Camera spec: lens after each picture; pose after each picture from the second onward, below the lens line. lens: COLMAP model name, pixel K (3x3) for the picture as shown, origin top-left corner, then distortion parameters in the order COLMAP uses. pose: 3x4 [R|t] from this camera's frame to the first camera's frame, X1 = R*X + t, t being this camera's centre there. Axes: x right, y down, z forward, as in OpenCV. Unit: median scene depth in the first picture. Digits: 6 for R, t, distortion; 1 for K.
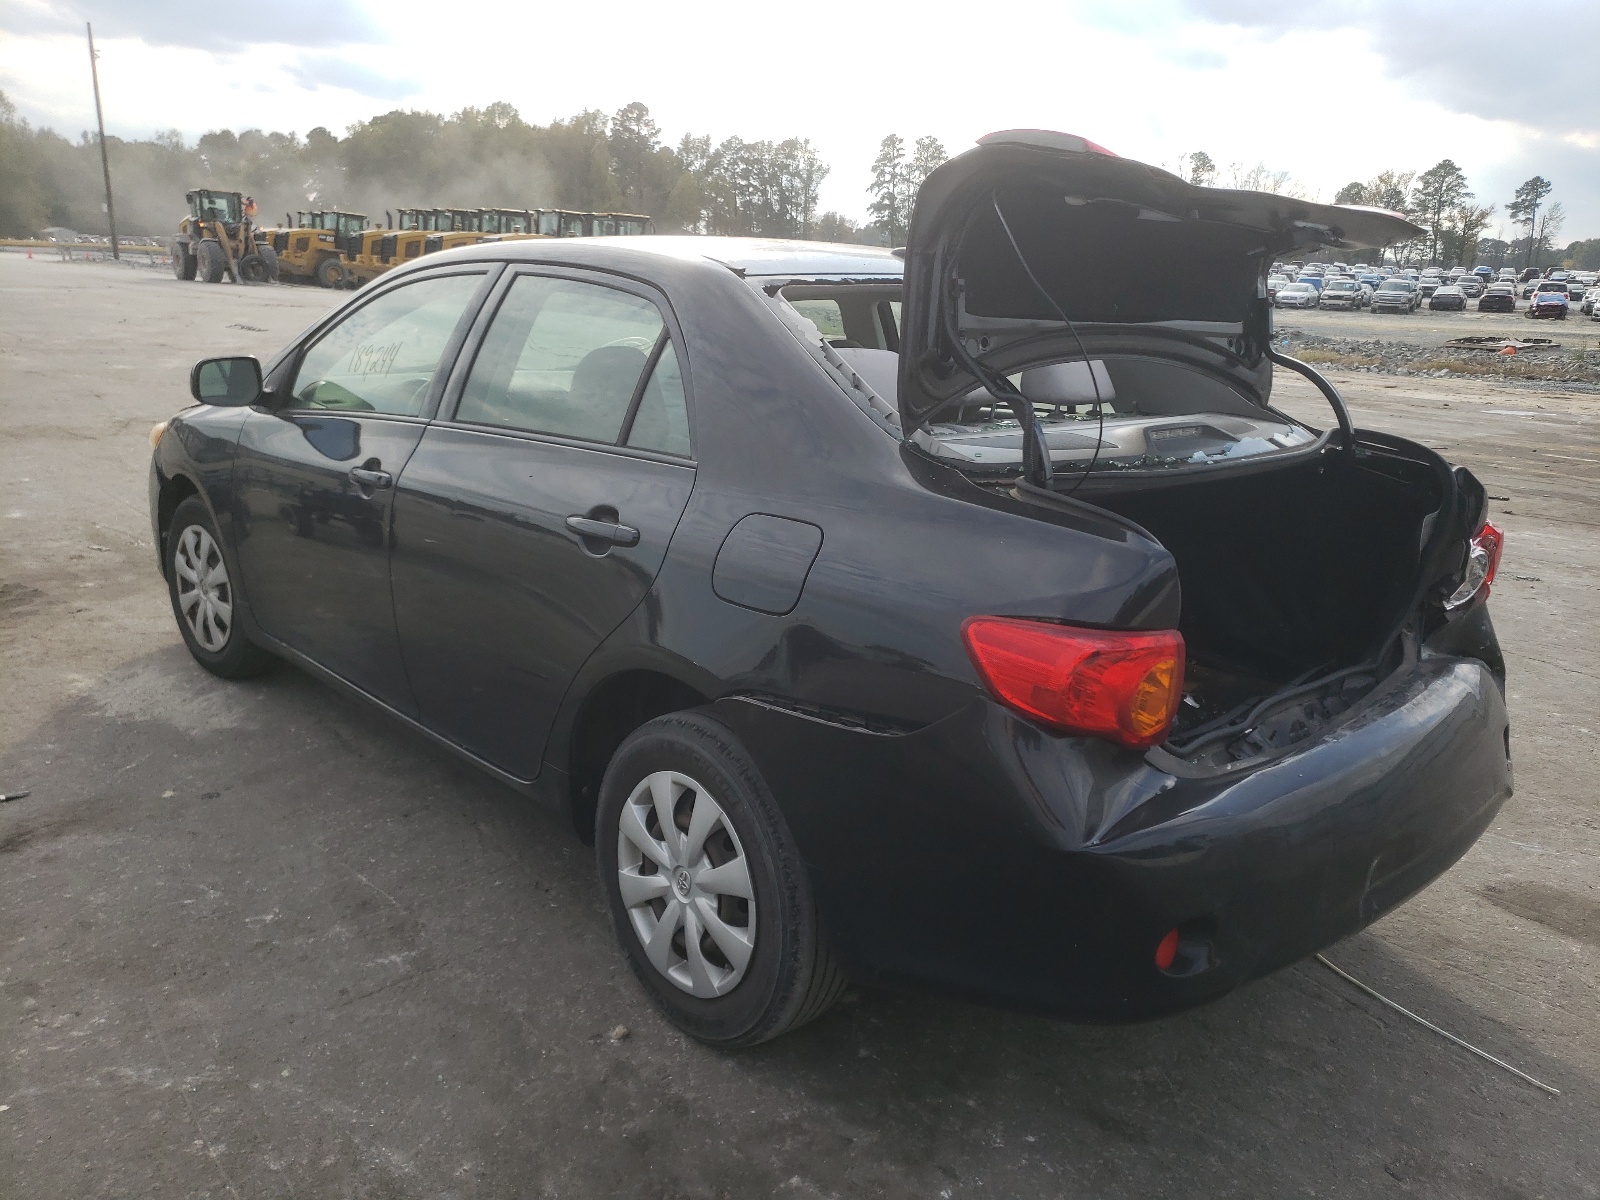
lens RADIAL K [[1387.8, 0, 800.0], [0, 1387.8, 600.0], [0, 0, 1]] dist [-0.031520, 0.097360]
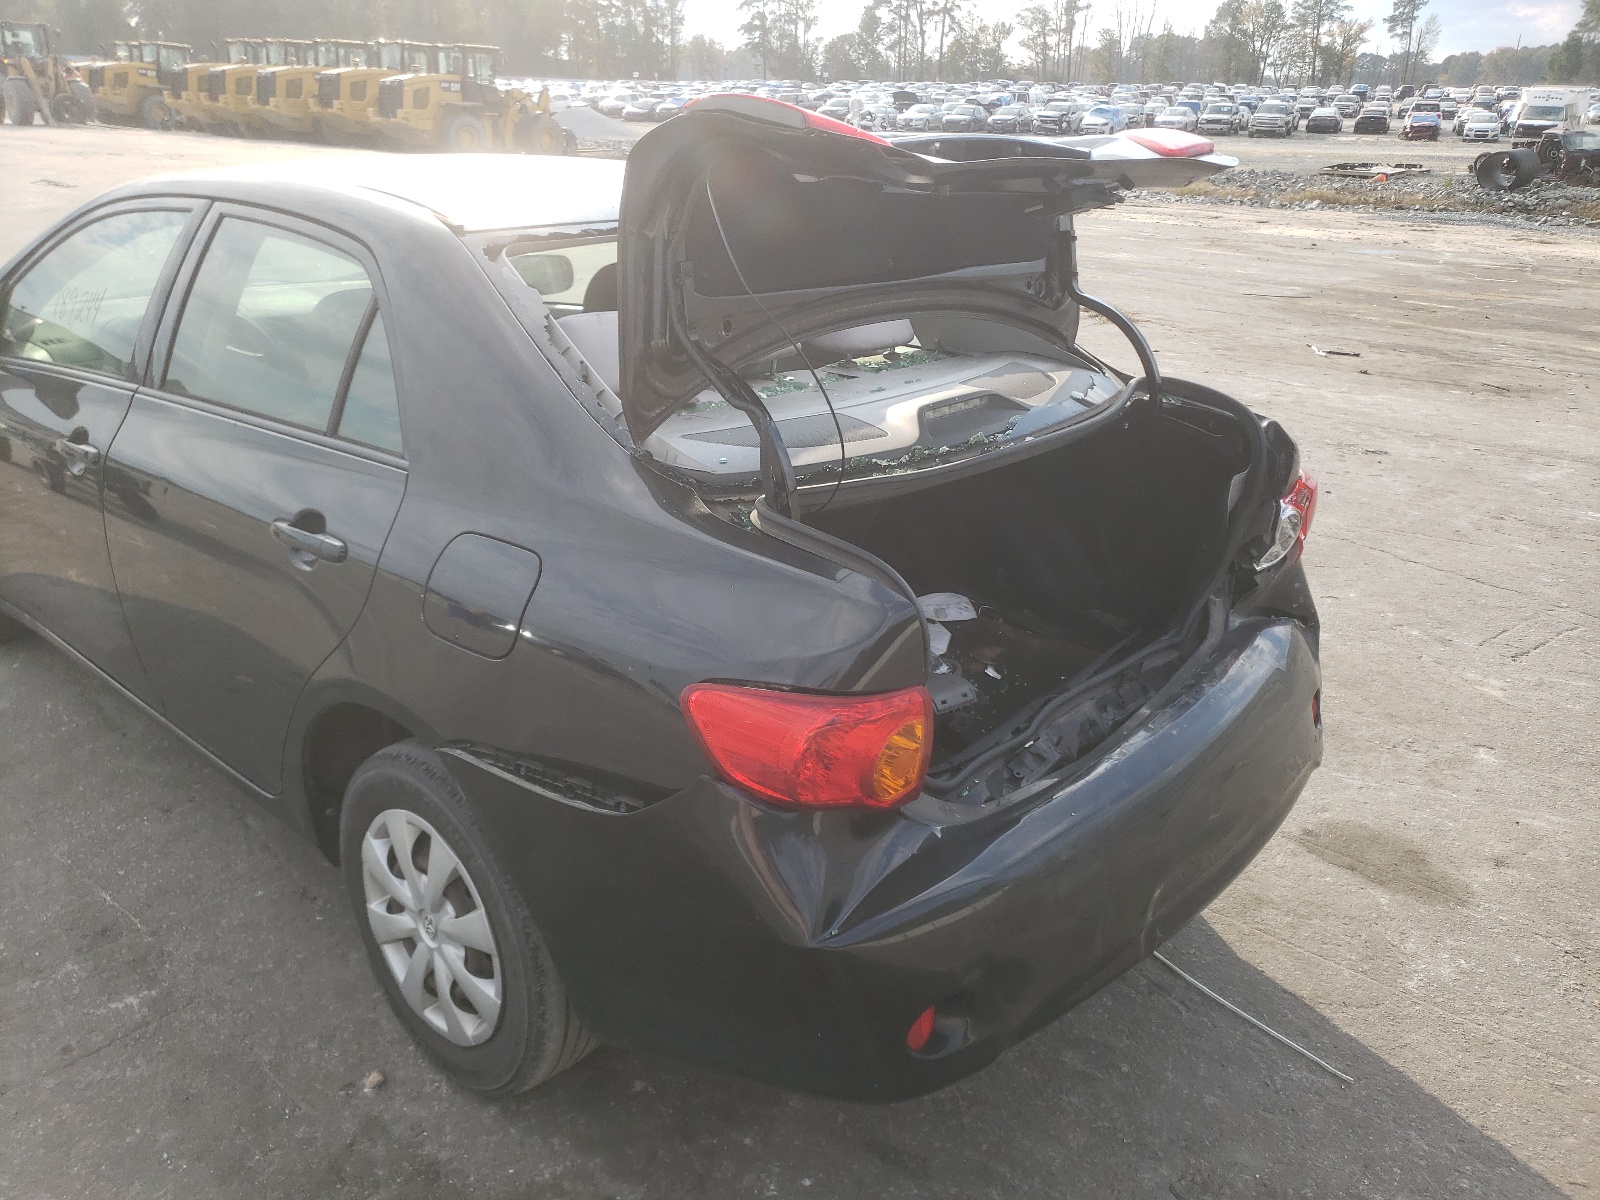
lens RADIAL K [[1367.7, 0, 800.0], [0, 1367.7, 600.0], [0, 0, 1]] dist [0.023782, -0.006362]
pose [[0.996804, -0.041367, 0.068337, 0.095062], [0.032444, 0.991389, 0.126866, -0.103290], [-0.072997, -0.124244, 0.989563, 0.101073]]
